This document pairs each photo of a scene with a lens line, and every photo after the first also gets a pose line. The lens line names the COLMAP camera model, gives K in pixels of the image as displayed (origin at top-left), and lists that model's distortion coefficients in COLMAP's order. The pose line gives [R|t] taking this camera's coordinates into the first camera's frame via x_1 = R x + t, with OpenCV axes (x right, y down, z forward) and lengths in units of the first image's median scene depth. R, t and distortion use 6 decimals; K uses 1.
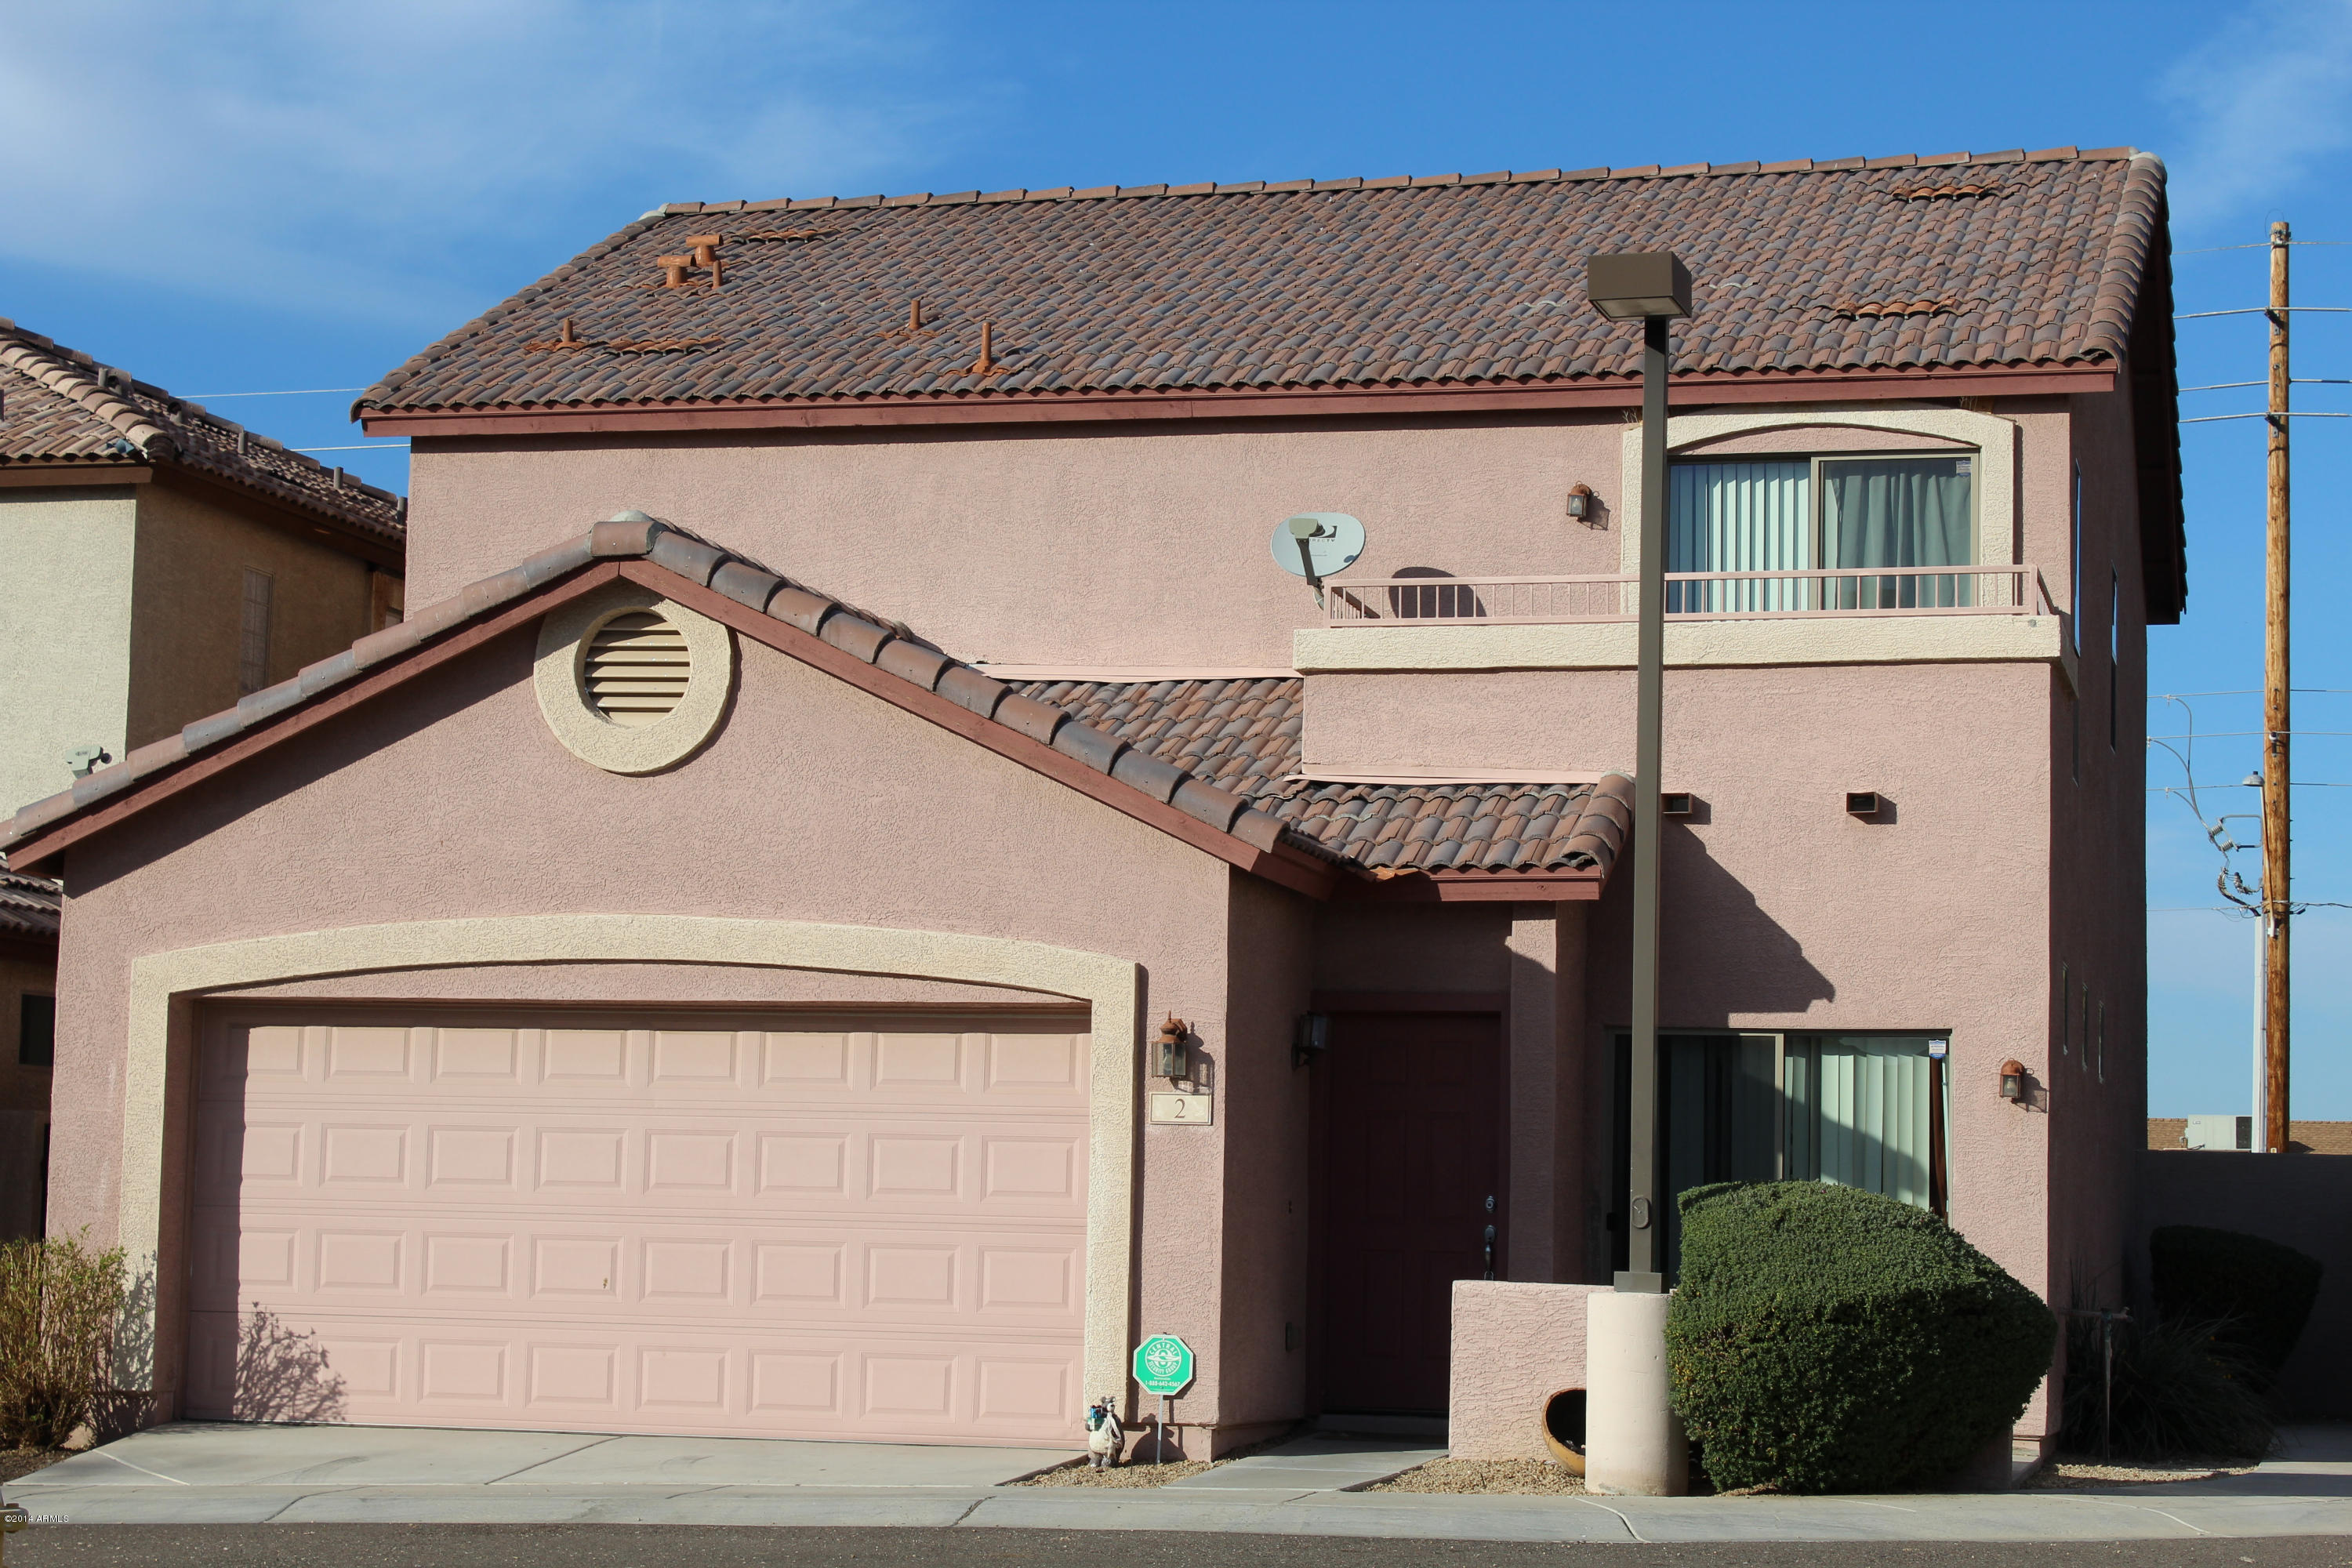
lens RADIAL K [[4660.1, 0, 1175.8], [0, 4660.1, 778.0], [0, 0, 1]] dist [0.034133, 0.000000]
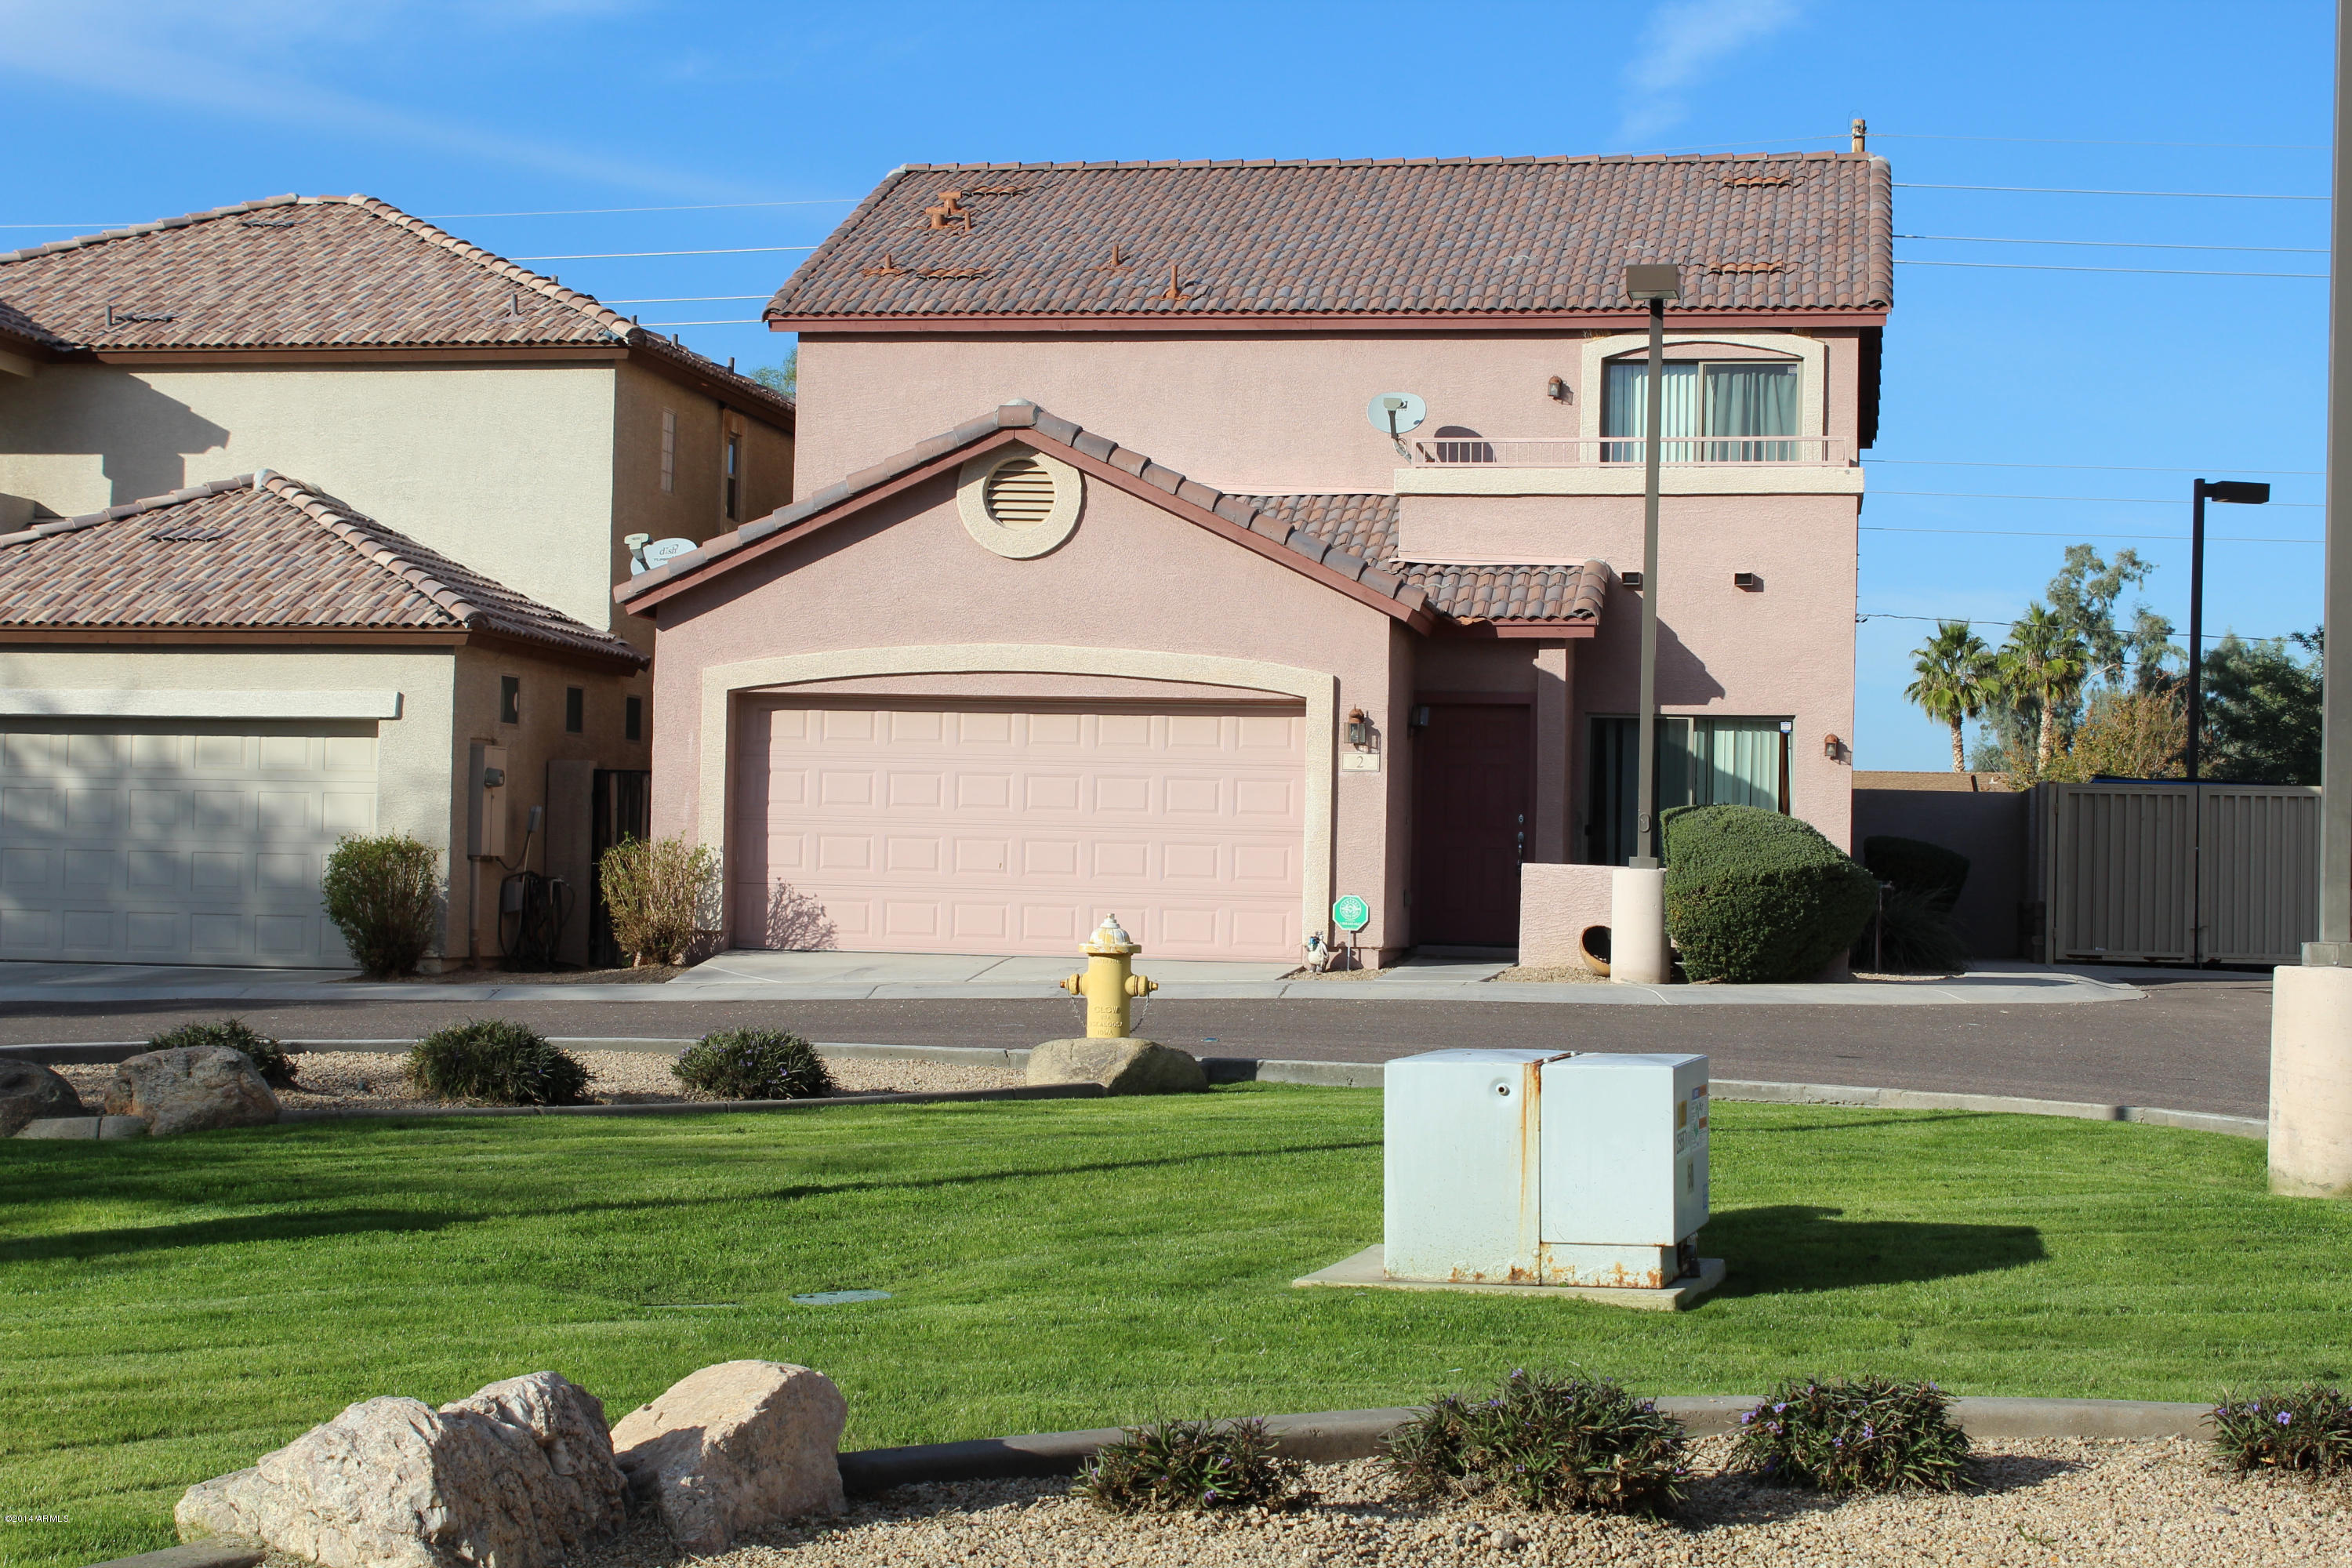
lens RADIAL K [[3779.9, 0, 1175.5], [0, 3779.9, 791.1], [0, 0, 1]] dist [-0.027290, 0.000000]
pose [[0.996954, 0.002097, 0.077966, -0.161682], [-0.008227, 0.996890, 0.078378, -0.023597], [-0.077560, -0.078781, 0.993870, -0.332223]]
